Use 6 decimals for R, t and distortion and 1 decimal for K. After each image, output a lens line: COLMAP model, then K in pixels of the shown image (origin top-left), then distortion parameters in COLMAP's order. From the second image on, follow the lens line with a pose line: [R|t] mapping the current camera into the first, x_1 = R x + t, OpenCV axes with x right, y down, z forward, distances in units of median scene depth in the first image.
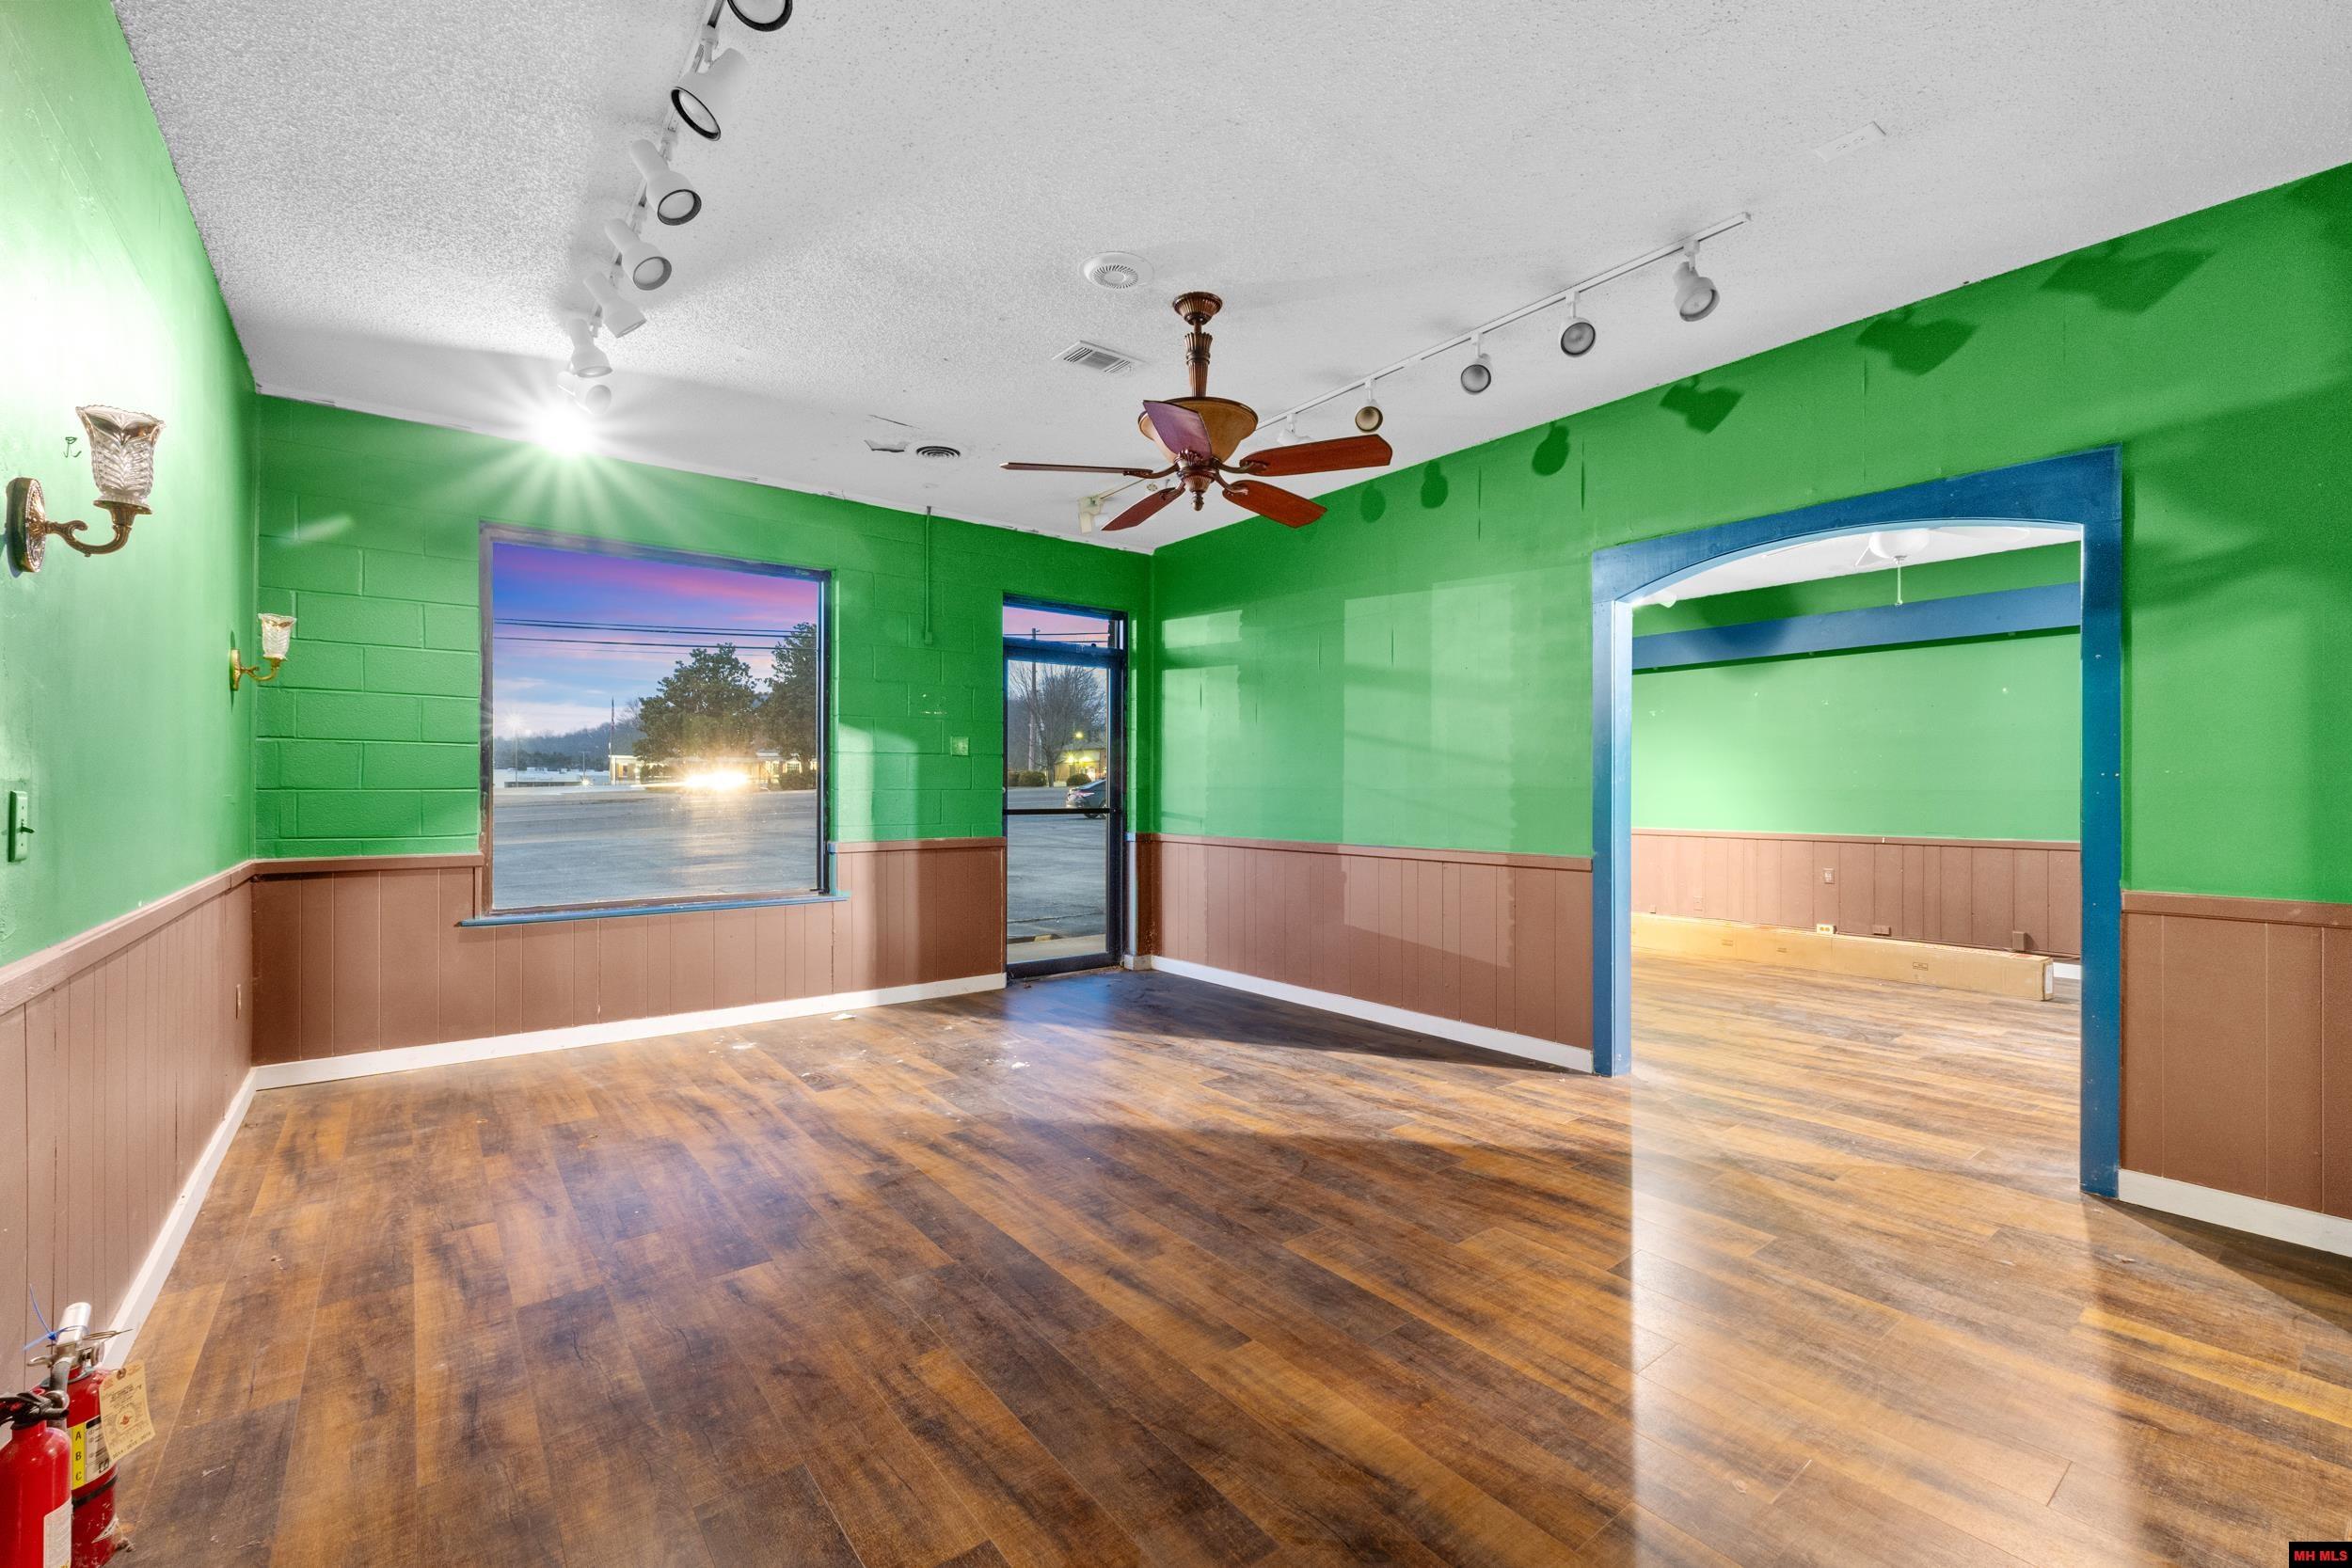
lens RADIAL K [[995.2, 0, 1186.5], [0, 995.2, 787.5], [0, 0, 1]] dist [0.003710, 0.000073]
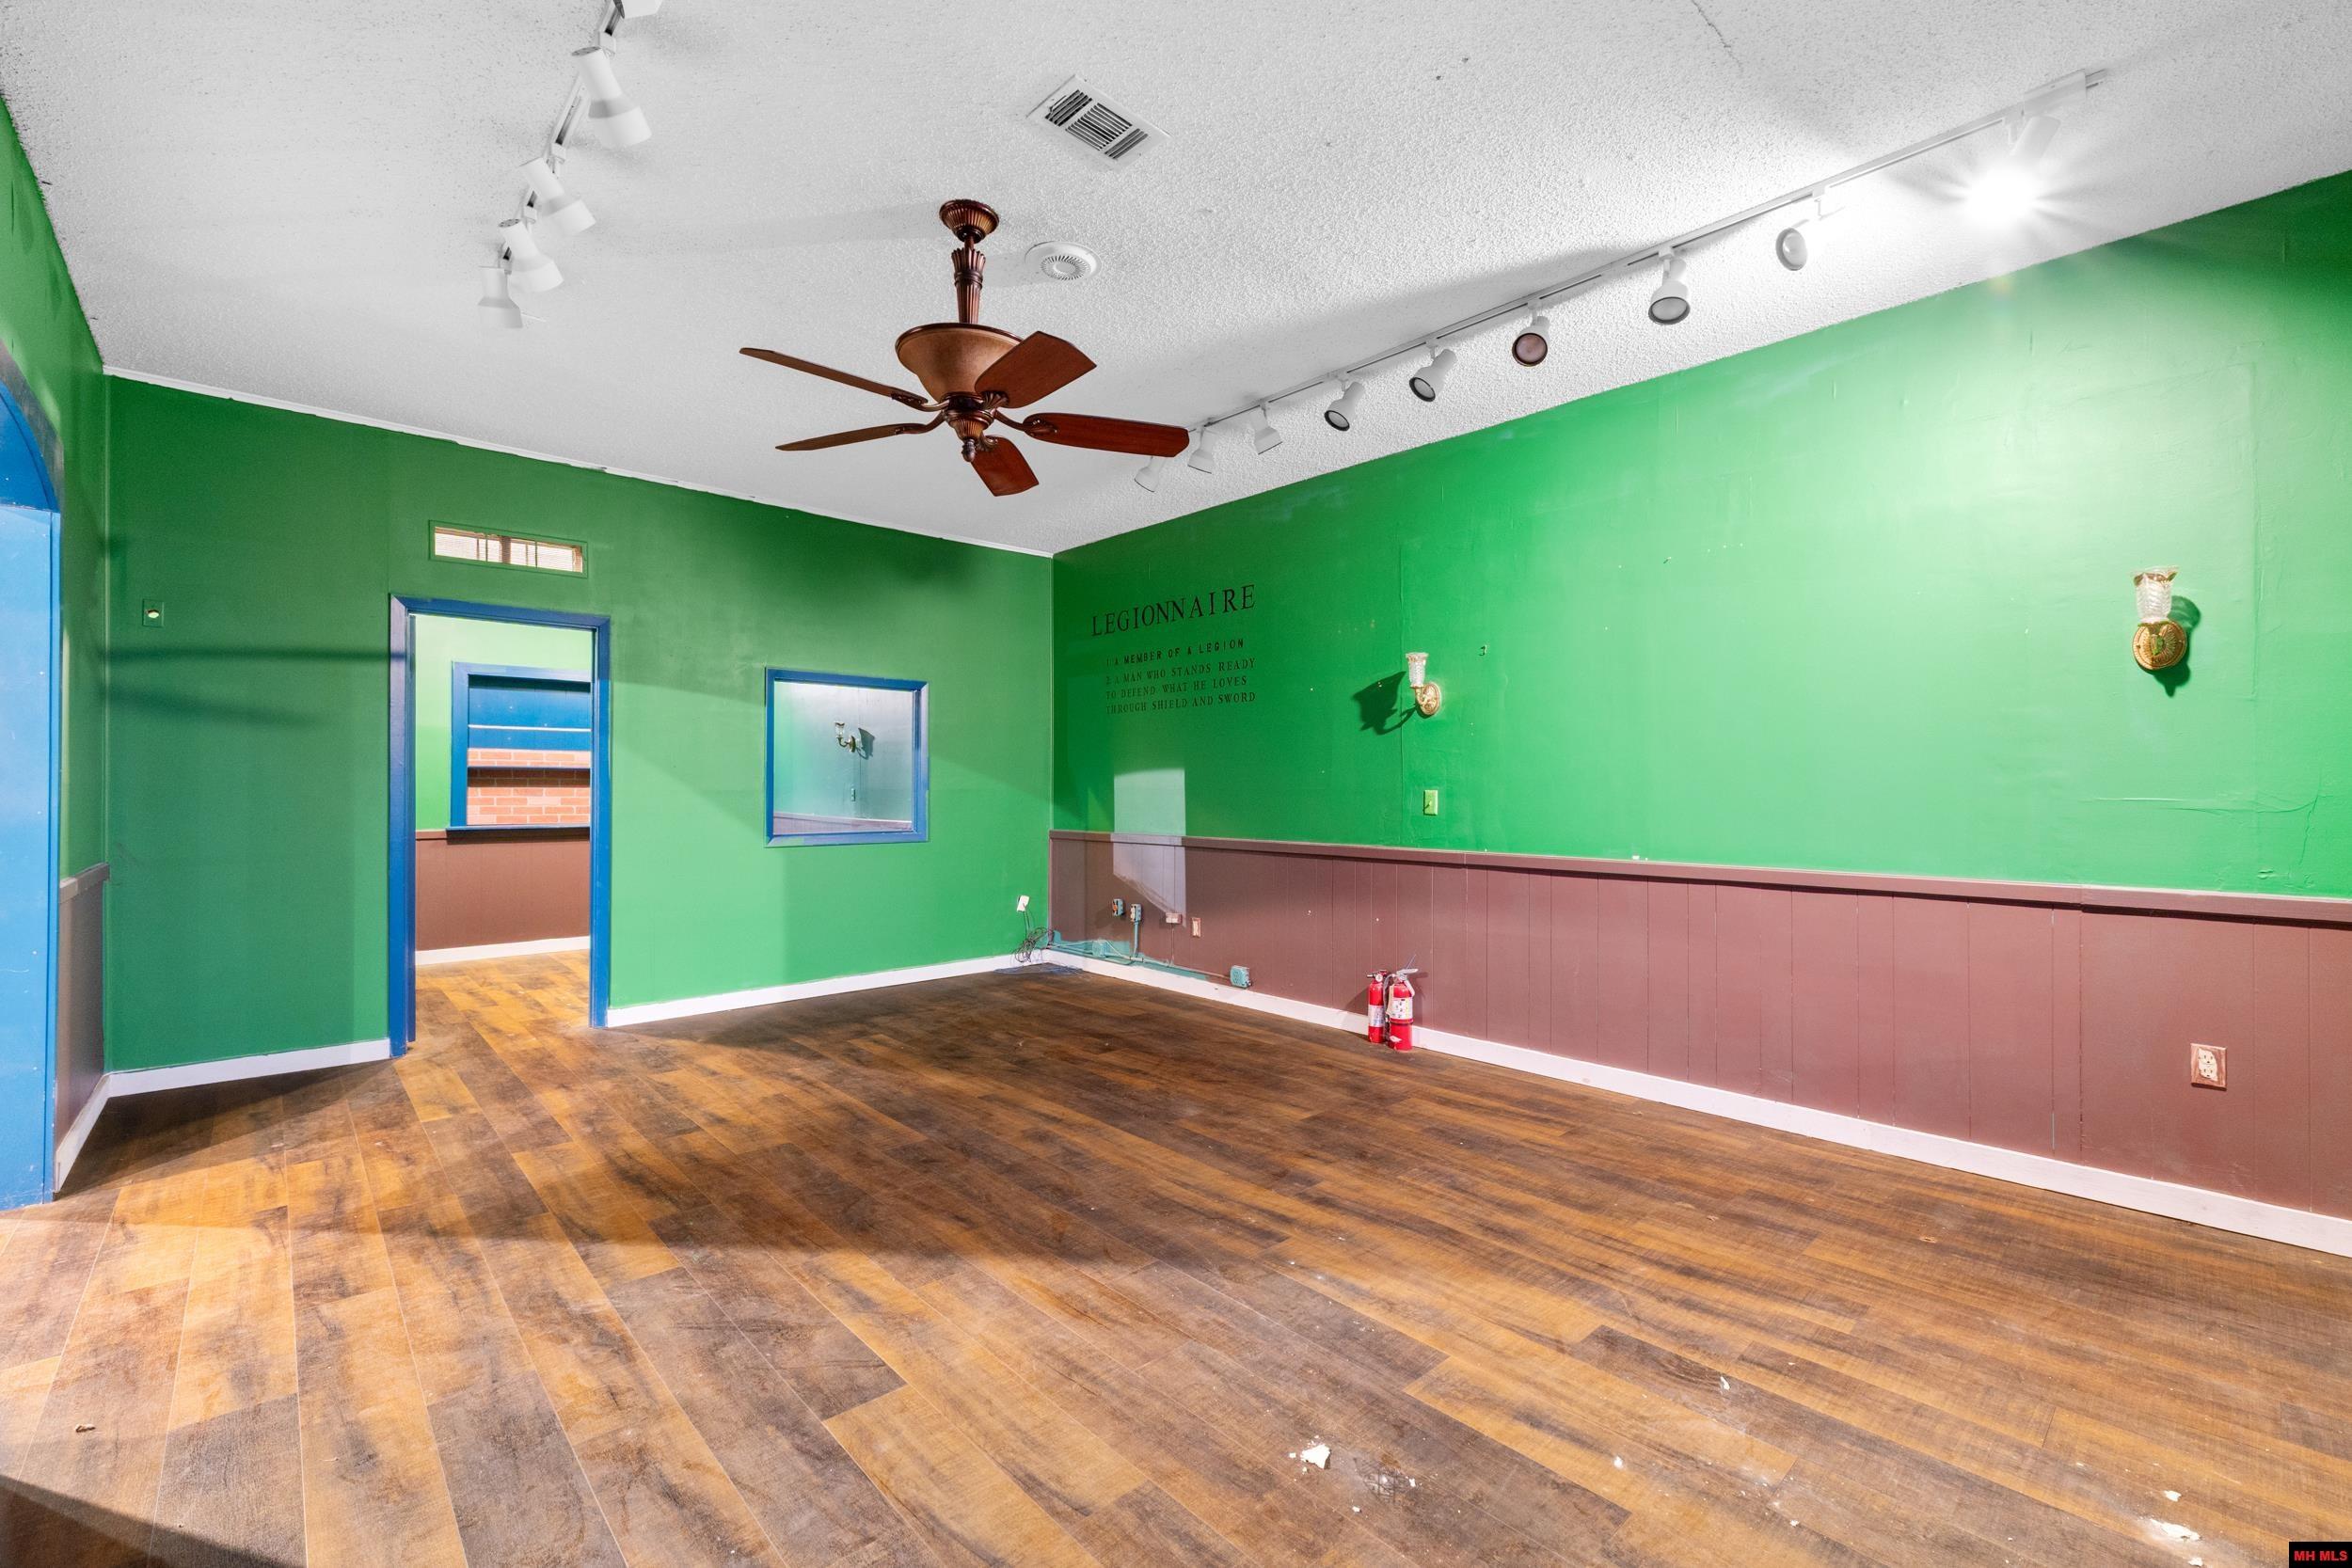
lens RADIAL K [[995.2, 0, 1186.5], [0, 995.2, 787.5], [0, 0, 1]] dist [0.003710, 0.000073]
pose [[-0.996663, -0.003410, -0.081553, -0.106047], [-0.003021, 0.999983, -0.004886, 0.004872], [0.081568, -0.004624, -0.996657, 1.858083]]
